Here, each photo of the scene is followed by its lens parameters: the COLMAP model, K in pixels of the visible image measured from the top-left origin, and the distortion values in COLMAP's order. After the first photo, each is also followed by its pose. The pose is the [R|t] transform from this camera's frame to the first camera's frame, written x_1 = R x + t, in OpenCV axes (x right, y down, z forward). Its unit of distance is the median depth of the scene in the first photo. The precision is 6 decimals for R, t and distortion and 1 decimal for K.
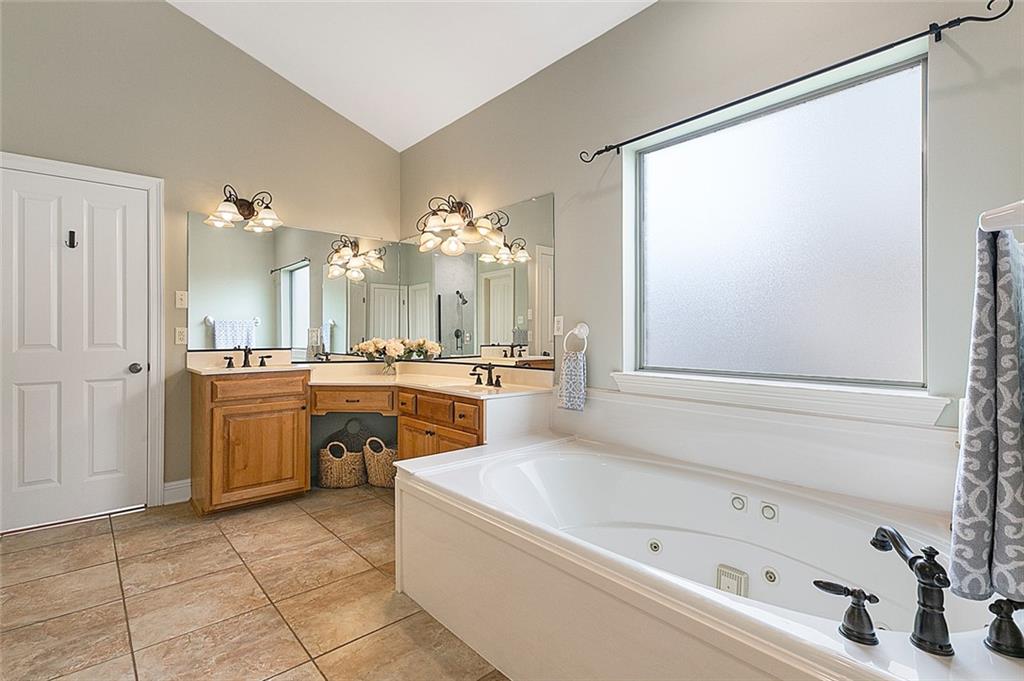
lens RADIAL K [[470.8, 0, 492.1], [0, 470.8, 335.1], [0, 0, 1]] dist [0.001006, 0.000680]
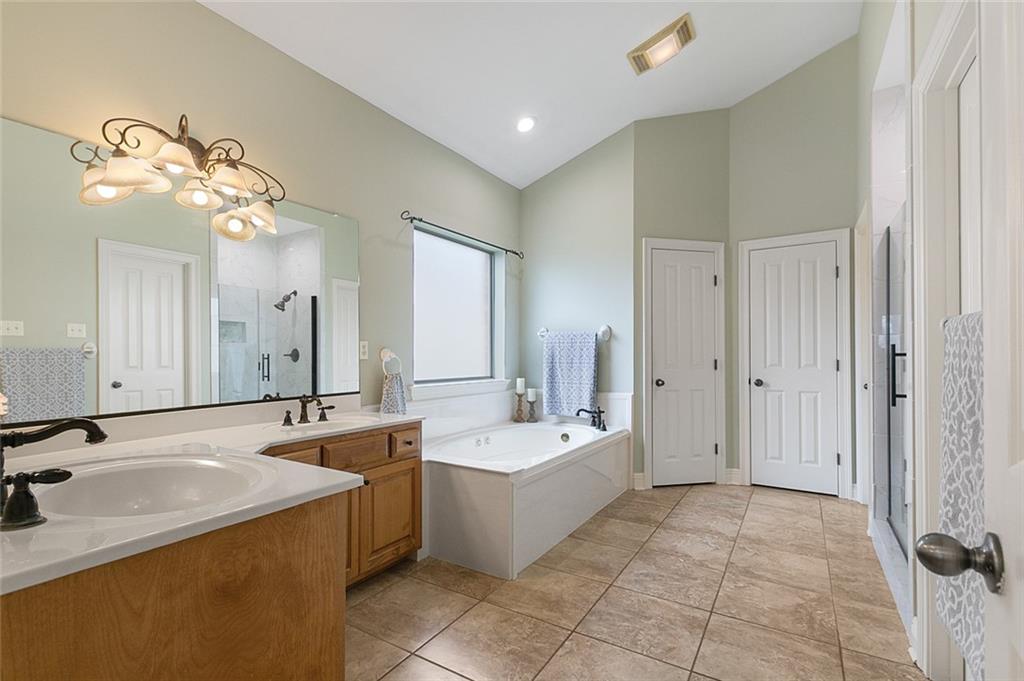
lens RADIAL K [[470.8, 0, 511.0], [0, 470.8, 350.7], [0, 0, 1]] dist [0.001006, 0.000680]
pose [[-0.298588, 0.011925, 0.954308, -1.375694], [0.006046, 0.999926, -0.010603, -0.009679], [-0.954363, 0.002604, -0.298638, 1.415975]]
